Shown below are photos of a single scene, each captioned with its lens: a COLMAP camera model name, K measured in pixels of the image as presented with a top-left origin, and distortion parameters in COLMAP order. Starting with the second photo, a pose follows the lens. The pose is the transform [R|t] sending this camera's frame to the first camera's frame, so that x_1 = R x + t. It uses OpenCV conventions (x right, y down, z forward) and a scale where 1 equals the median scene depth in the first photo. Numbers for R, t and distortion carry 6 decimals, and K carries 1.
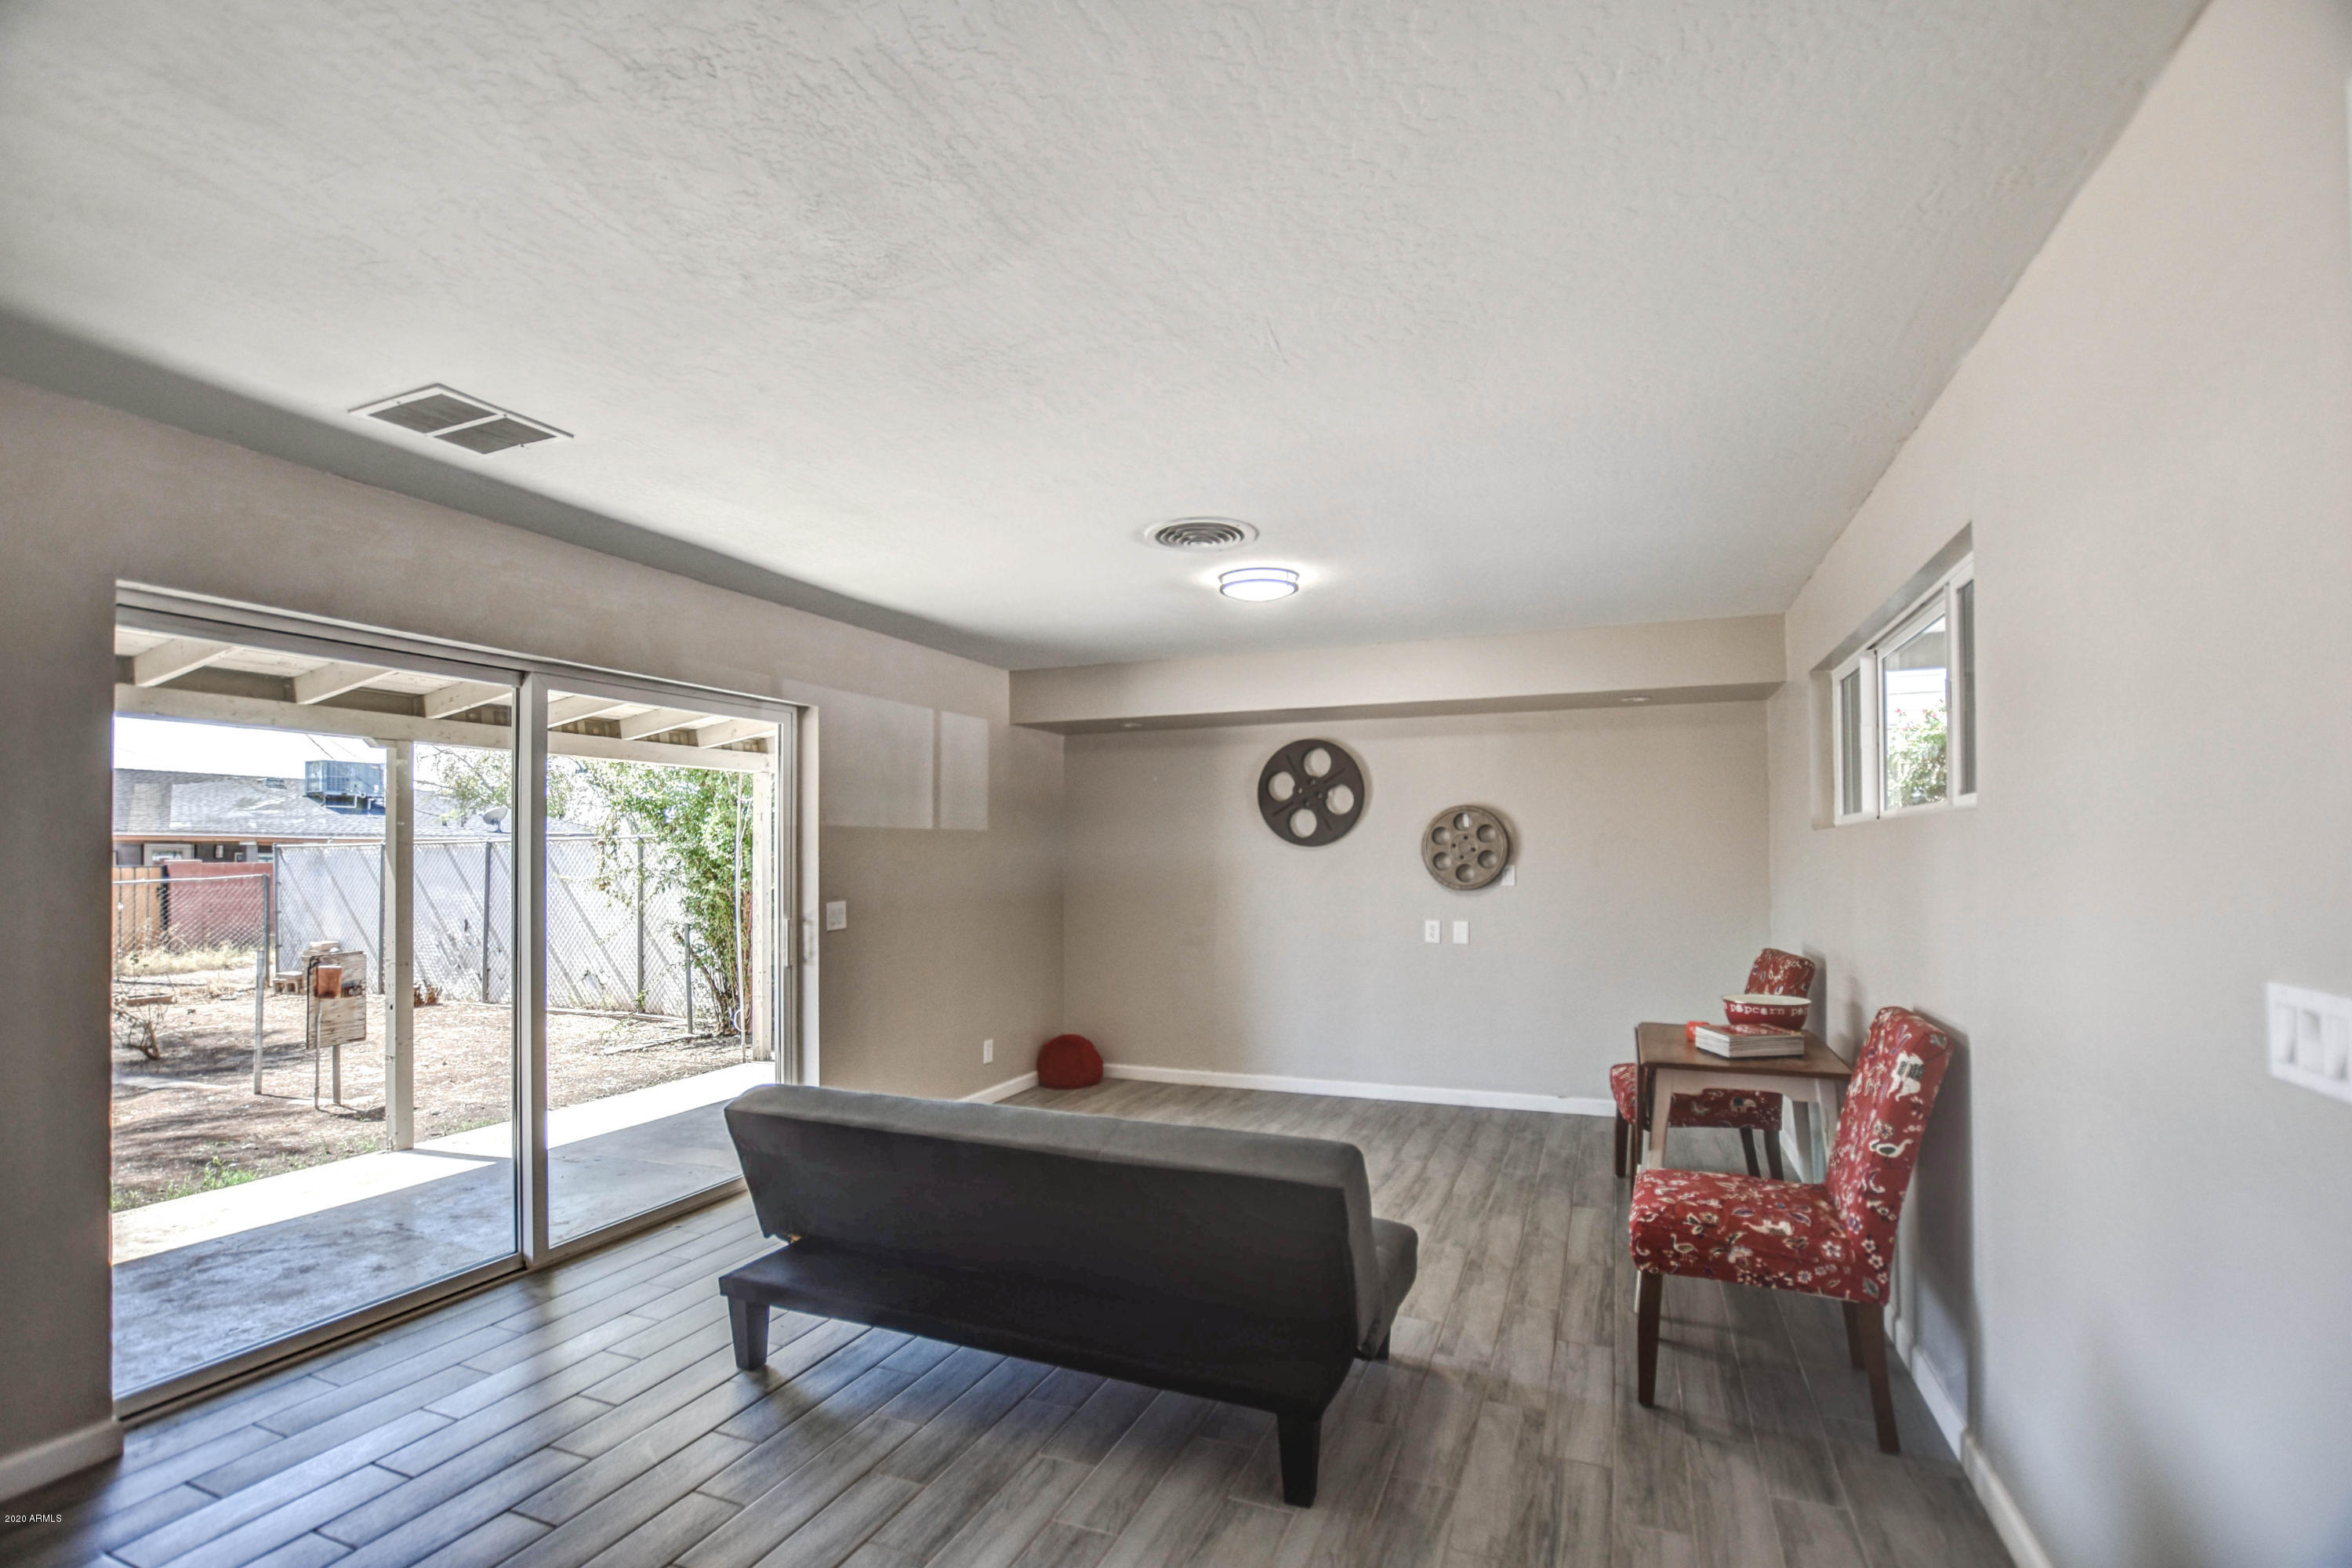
lens RADIAL K [[1060.1, 0, 1185.3], [0, 1060.1, 823.7], [0, 0, 1]] dist [-0.030649, 0.000244]
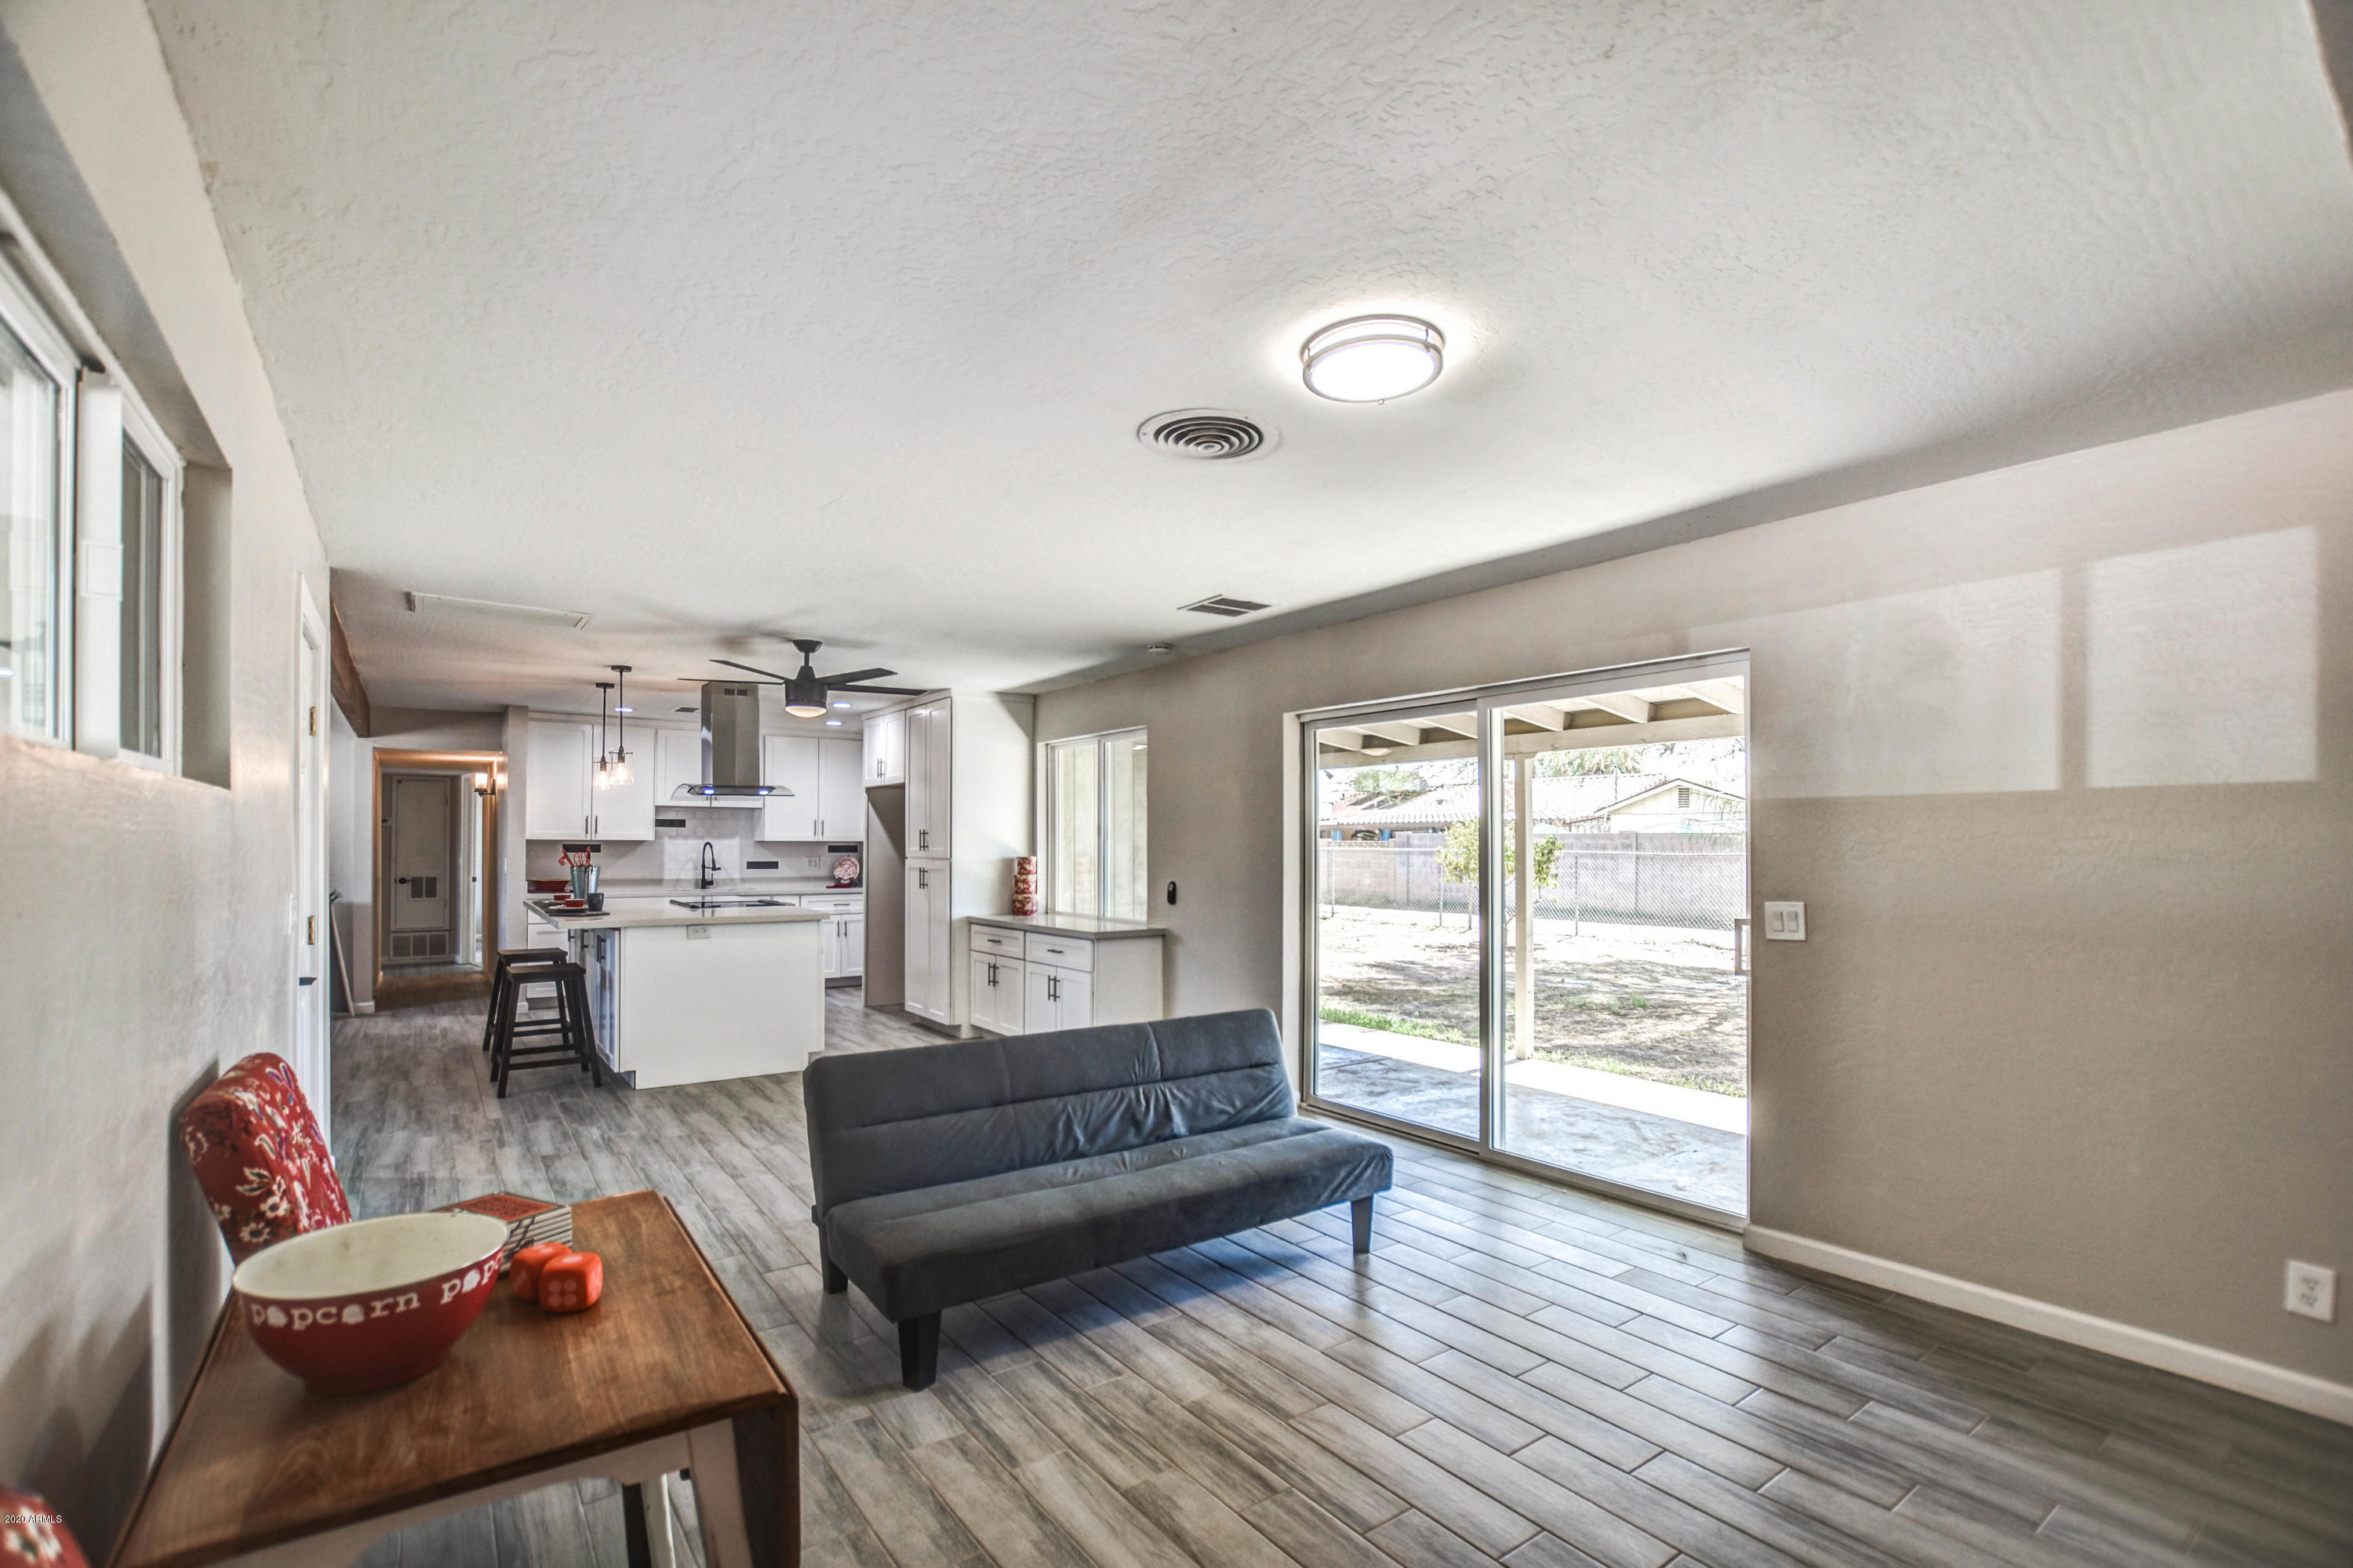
lens RADIAL K [[1054.2, 0, 1189.5], [0, 1054.2, 838.3], [0, 0, 1]] dist [-0.027709, 0.000136]
pose [[-0.518974, 0.002493, -0.854786, 0.422969], [0.026956, 0.999546, -0.013450, 0.023256], [0.854365, -0.030022, -0.518806, 0.851475]]
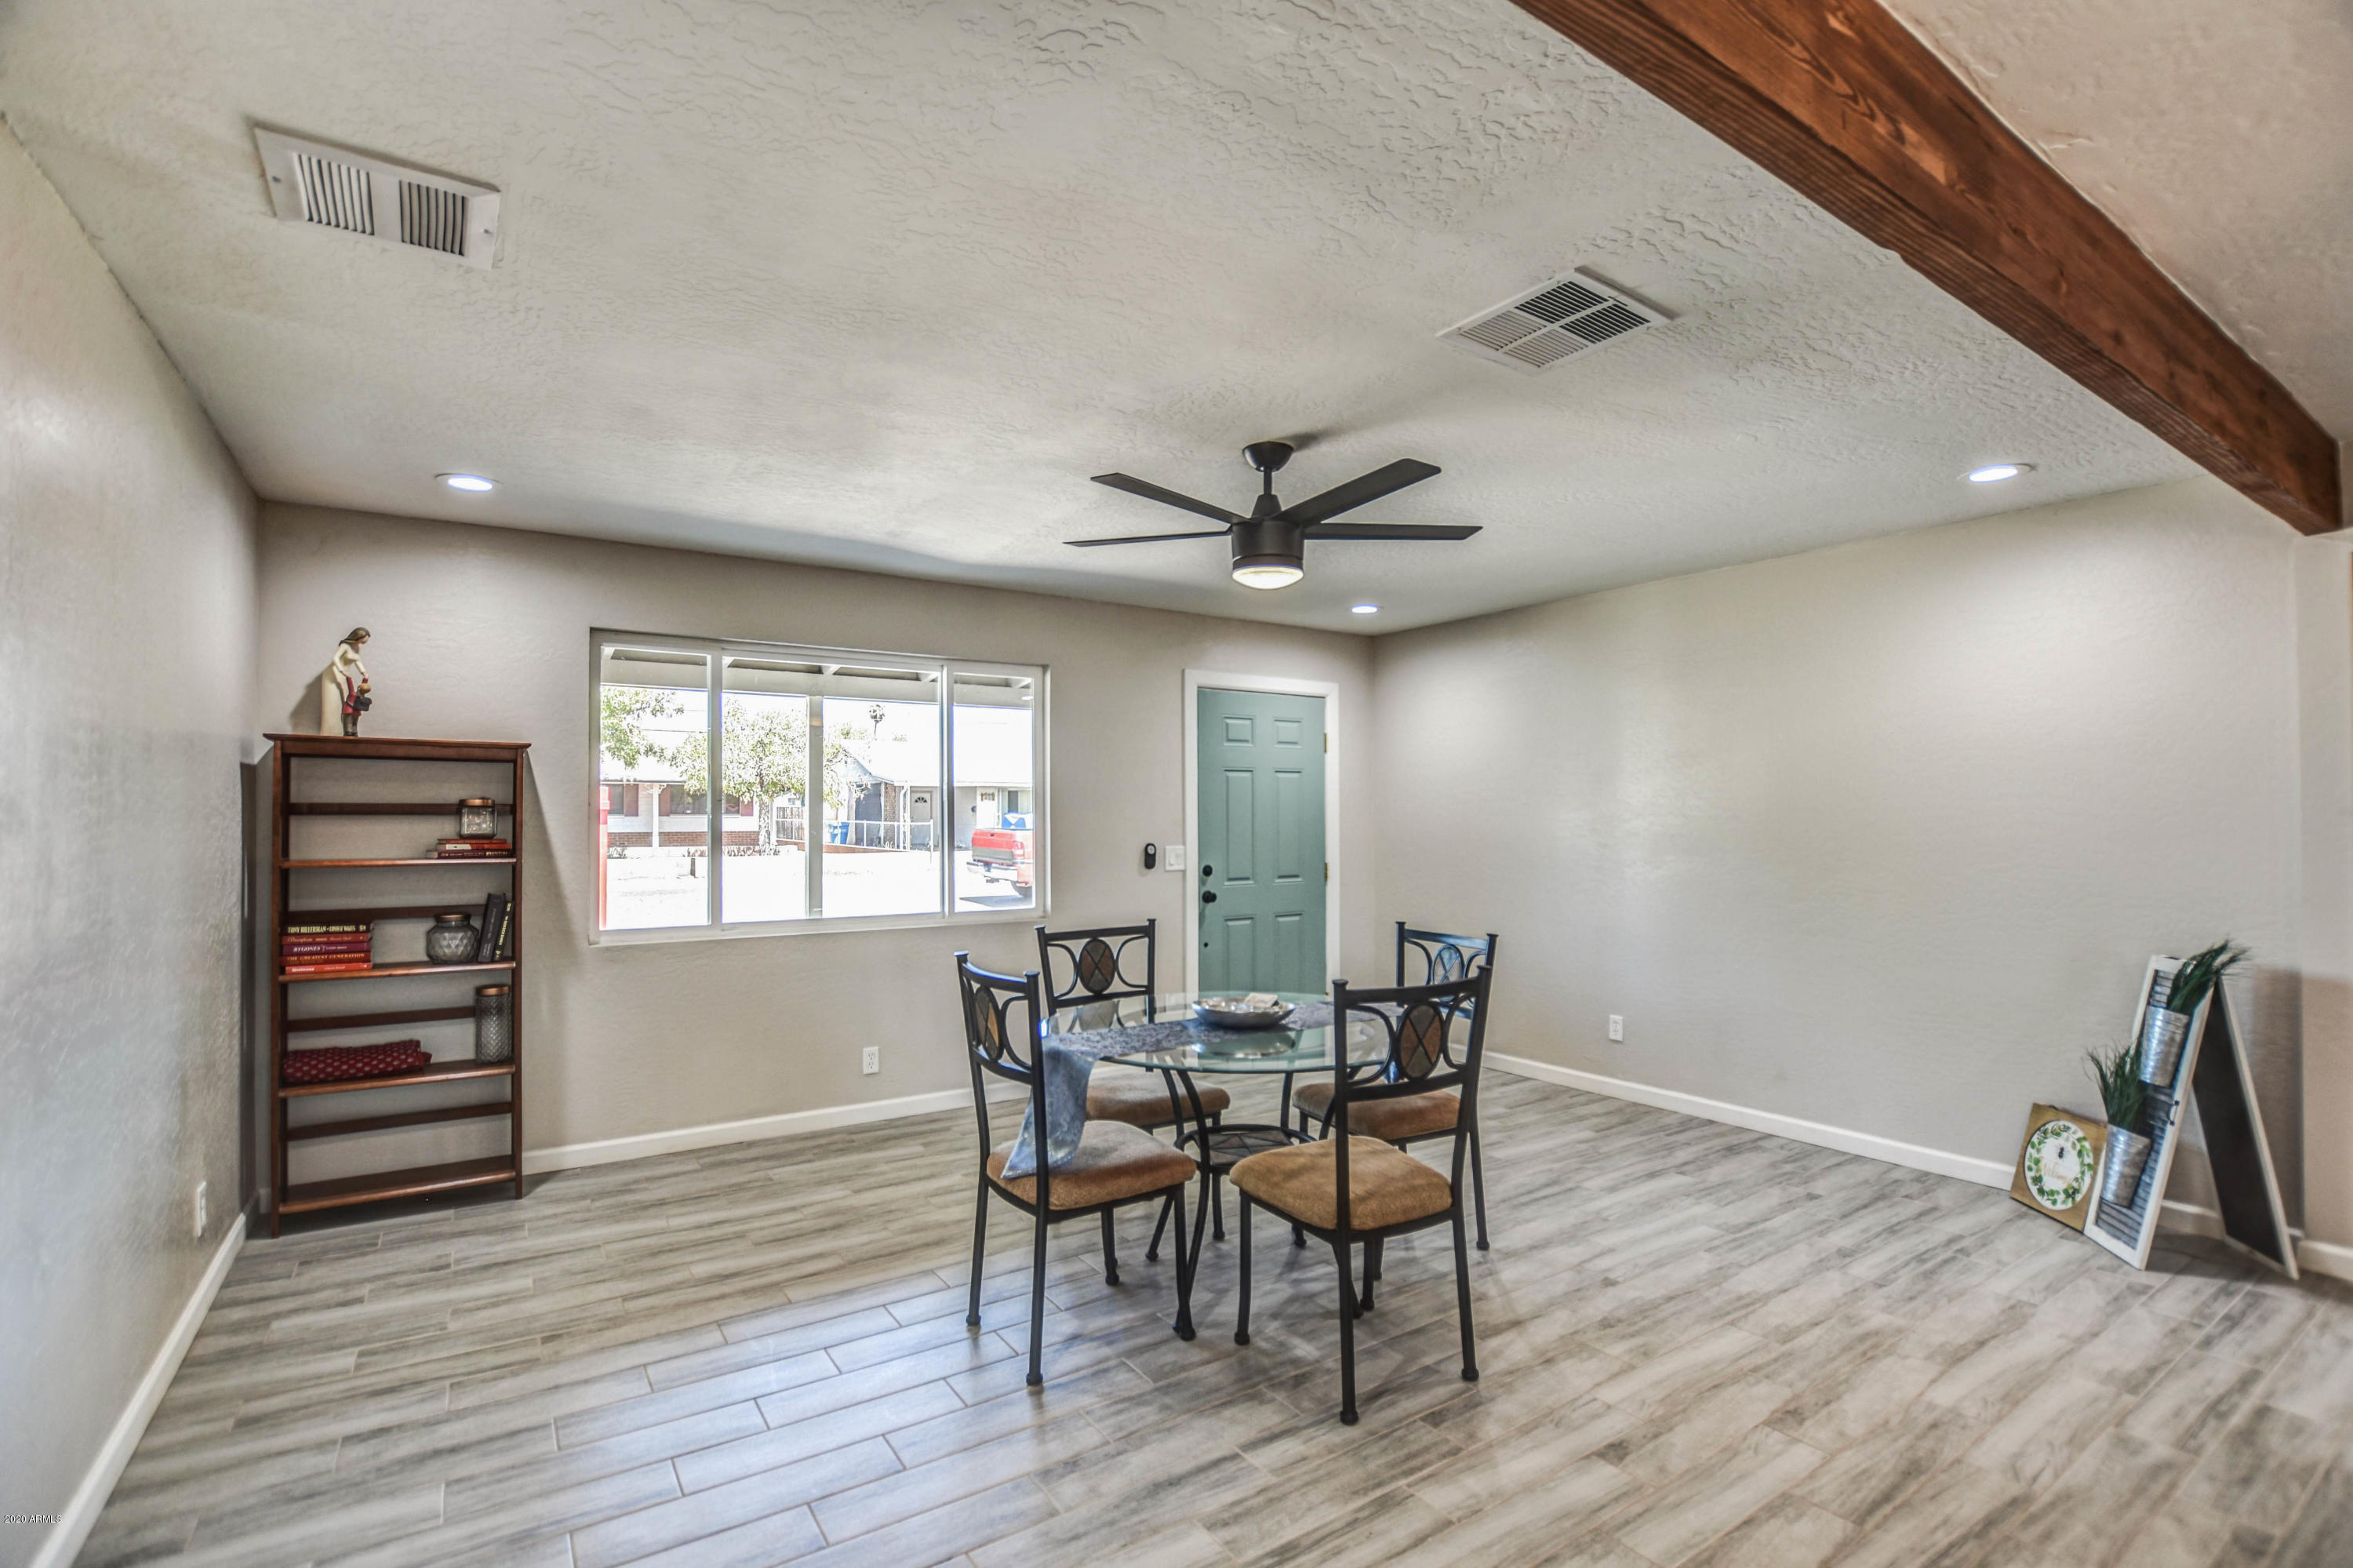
lens RADIAL K [[1071.7, 0, 1187.7], [0, 1071.7, 798.7], [0, 0, 1]] dist [-0.035749, 0.005718]
pose [[-0.832041, 0.016492, 0.554469, -0.014486], [-0.008085, 0.999091, -0.041849, -0.001493], [-0.554655, -0.039303, -0.831152, -0.096883]]
